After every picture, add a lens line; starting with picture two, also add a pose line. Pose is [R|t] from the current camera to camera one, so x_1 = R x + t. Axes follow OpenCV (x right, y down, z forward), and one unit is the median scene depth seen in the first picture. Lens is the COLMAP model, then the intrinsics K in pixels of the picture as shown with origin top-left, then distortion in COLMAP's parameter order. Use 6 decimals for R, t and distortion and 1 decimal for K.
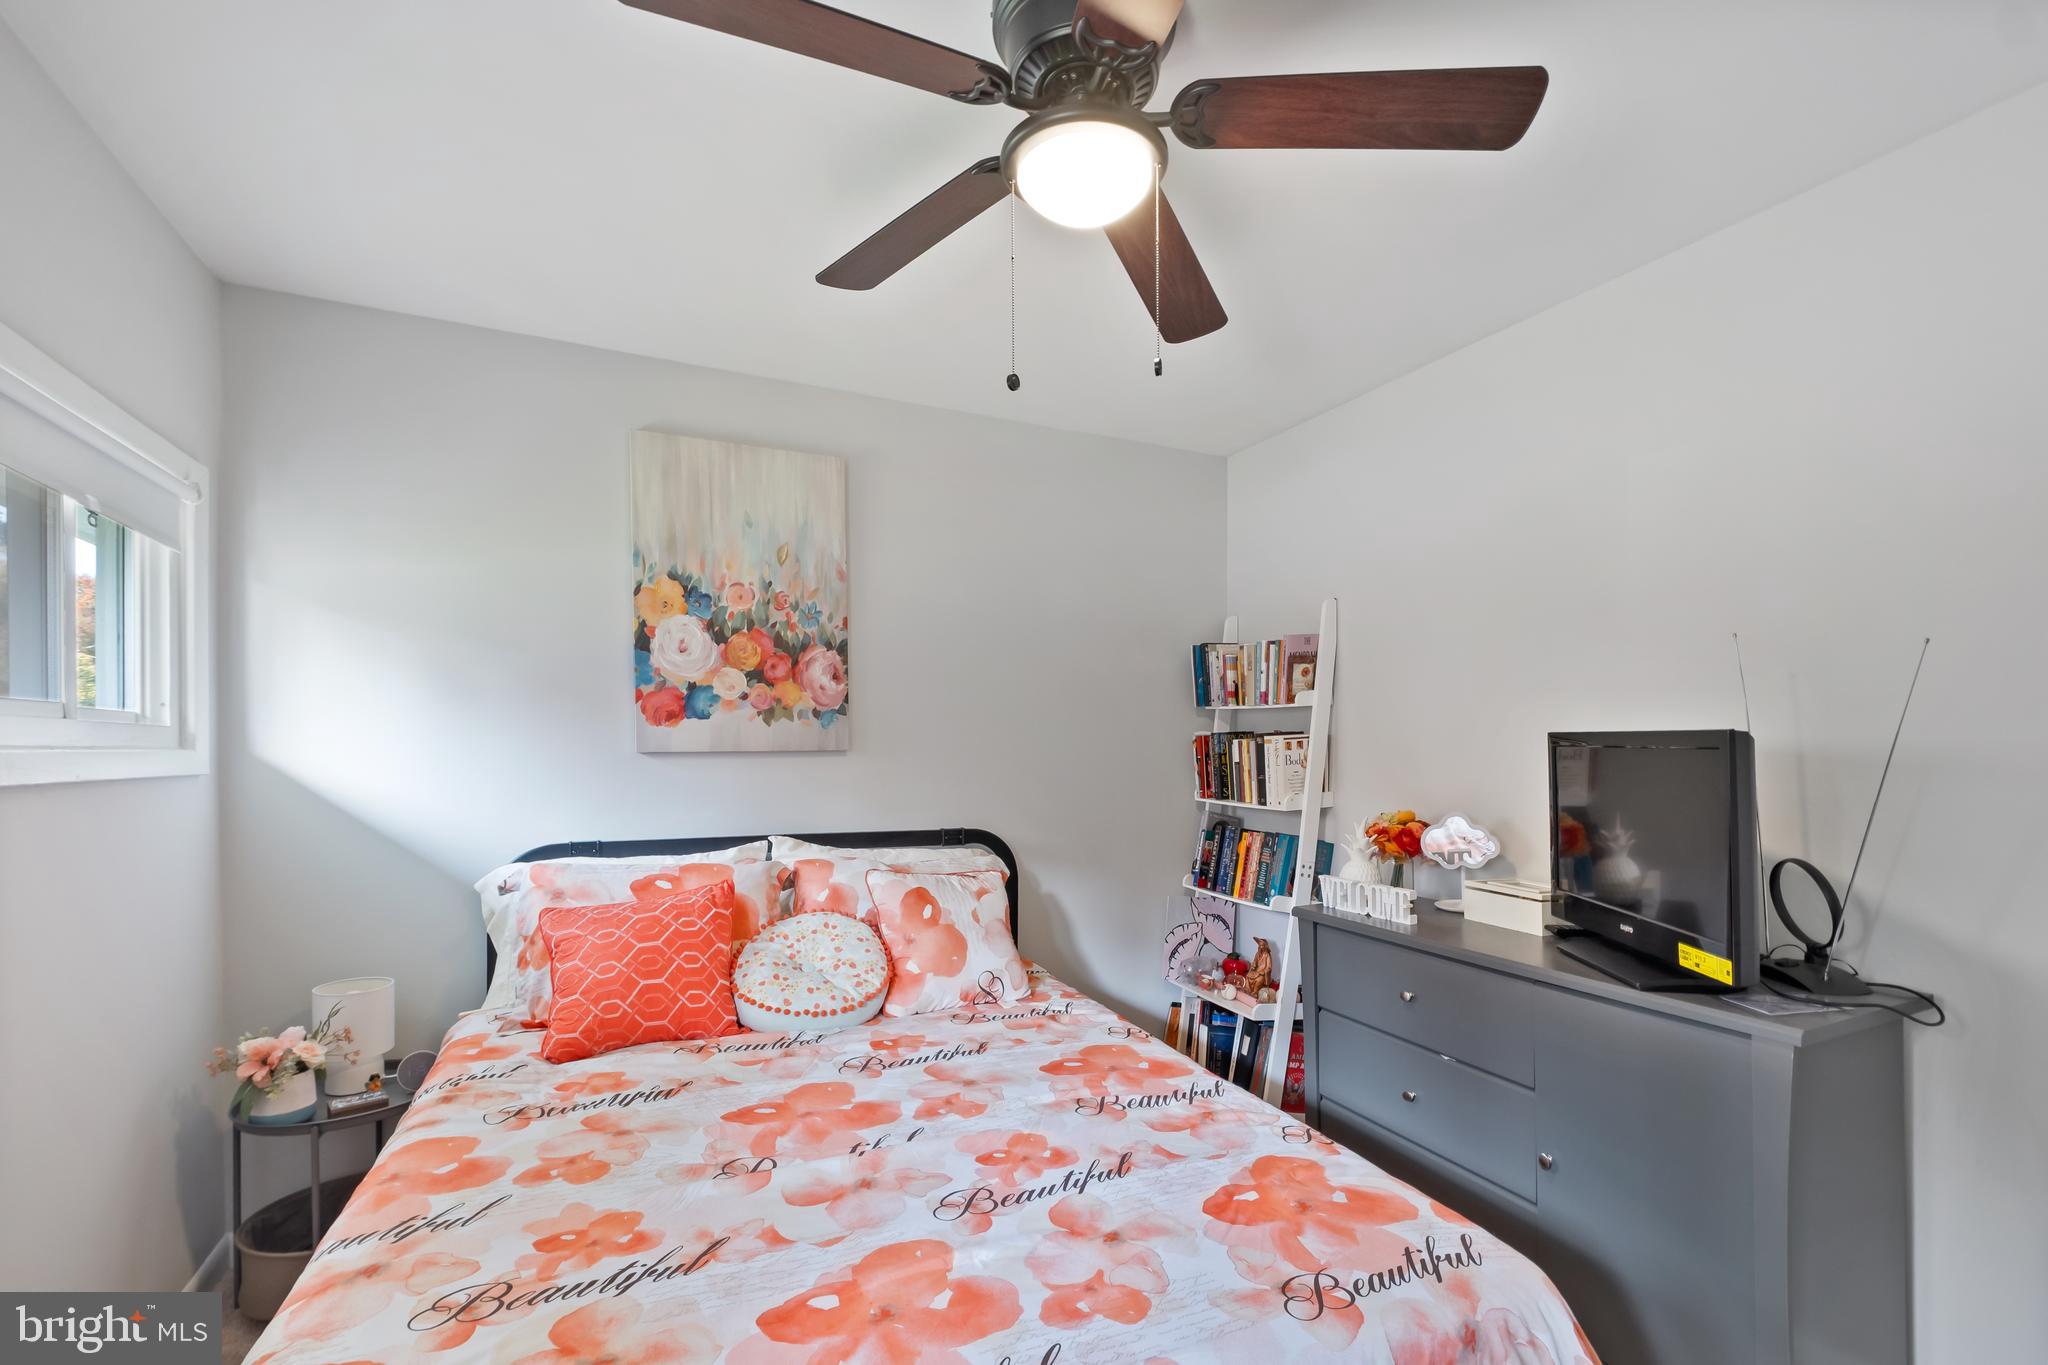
lens RADIAL K [[919.6, 0, 1031.9], [0, 919.6, 742.2], [0, 0, 1]] dist [-0.000449, -0.000070]
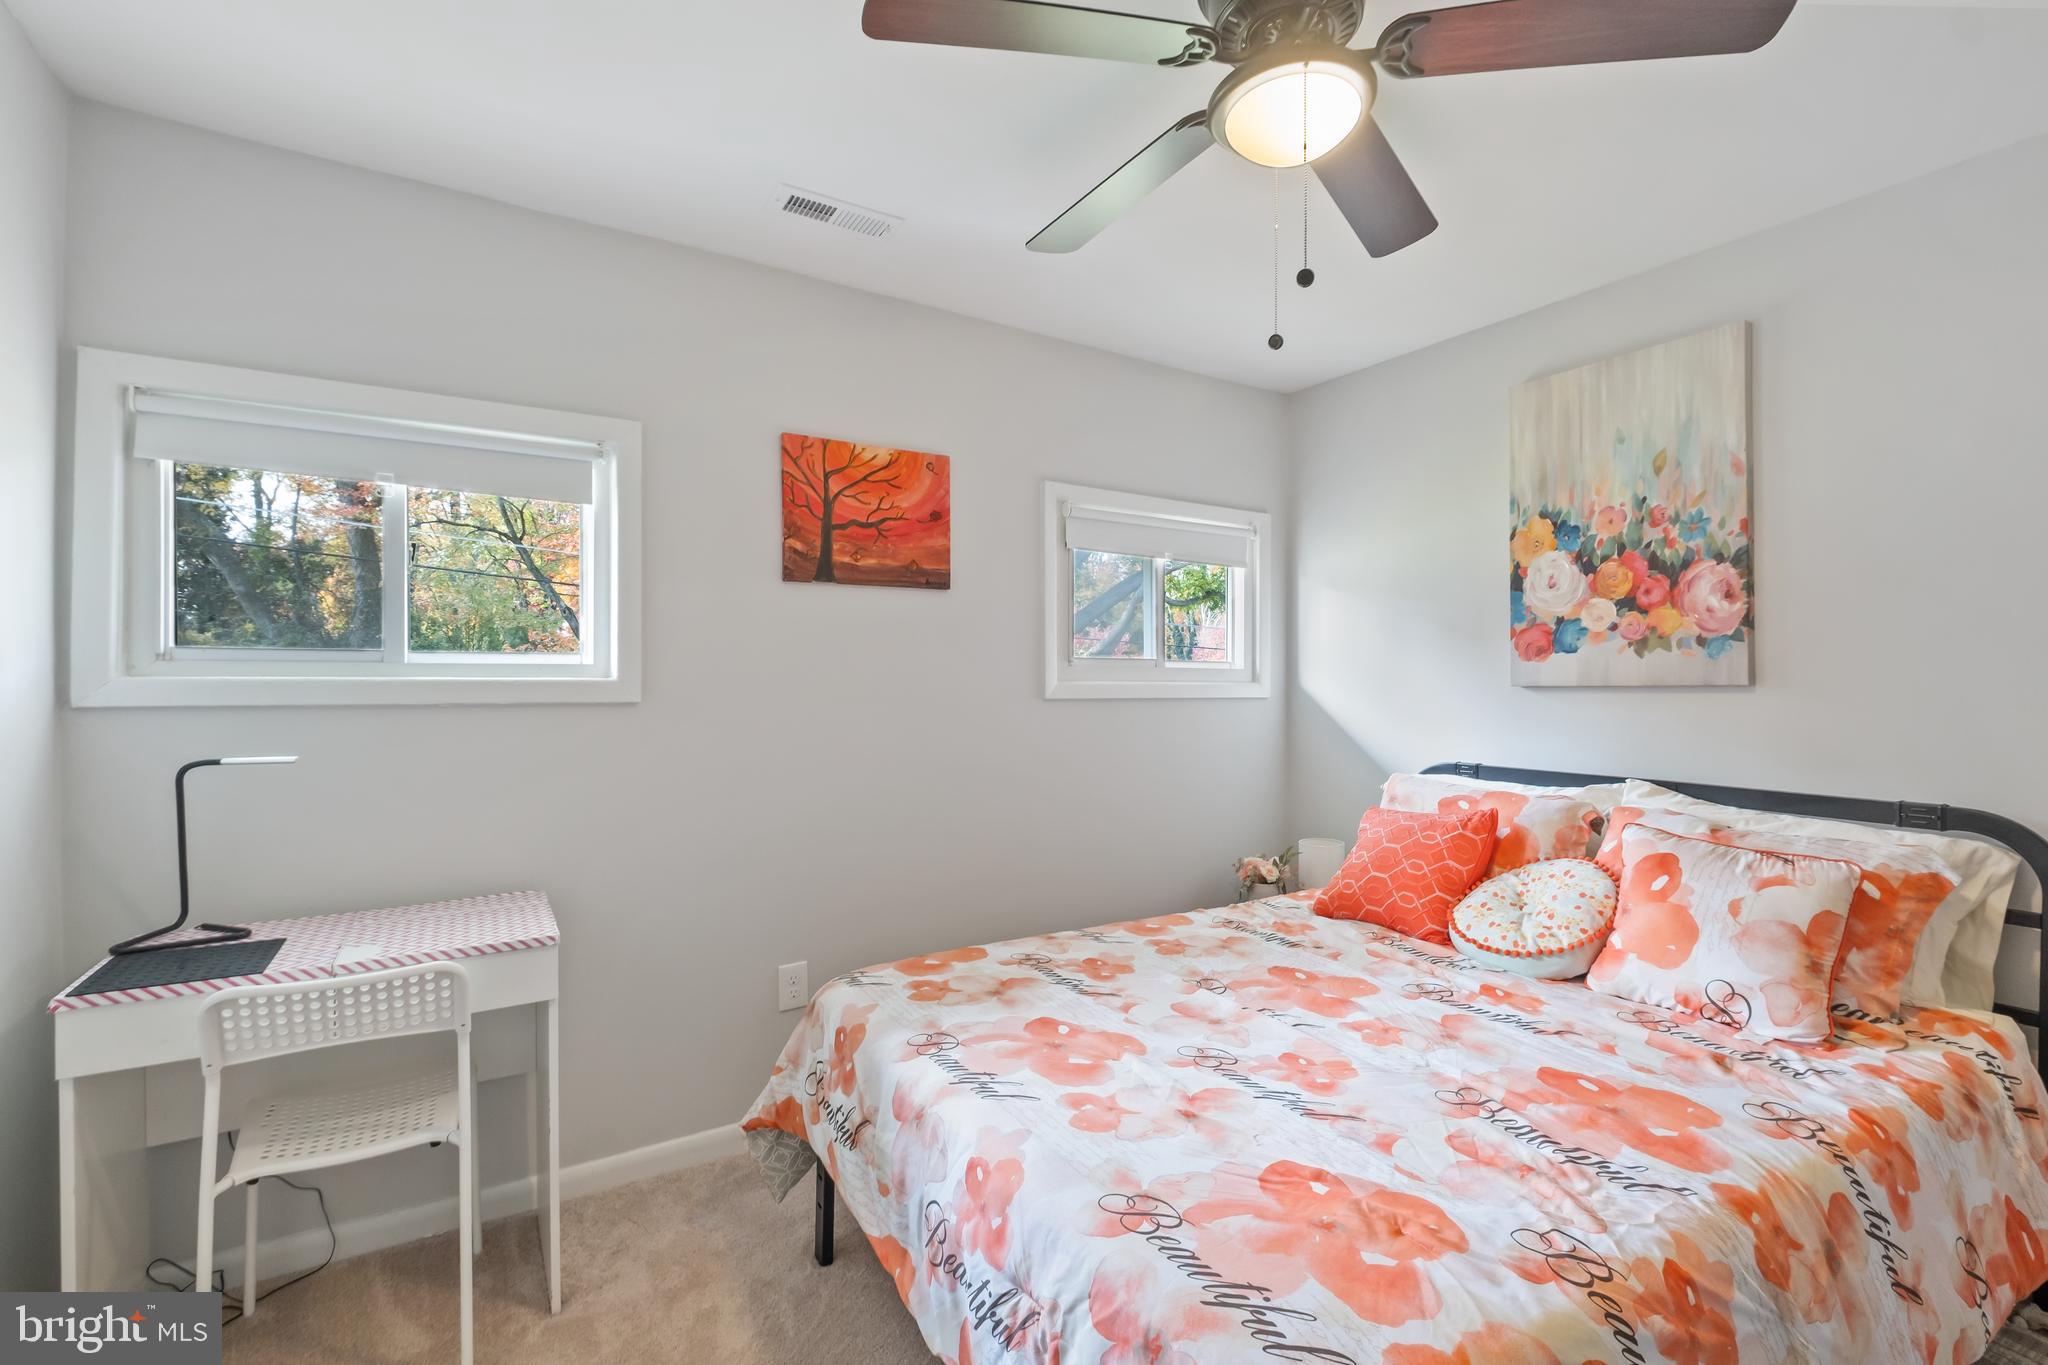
lens RADIAL K [[873.1, 0, 1024.0], [0, 873.1, 682.5], [0, 0, 1]] dist [-0.001176, -0.000221]
pose [[0.112857, -0.000365, -0.993611, 0.507984], [0.002833, 0.999996, -0.000046, 0.004996], [0.993607, -0.002809, 0.112858, 0.308391]]
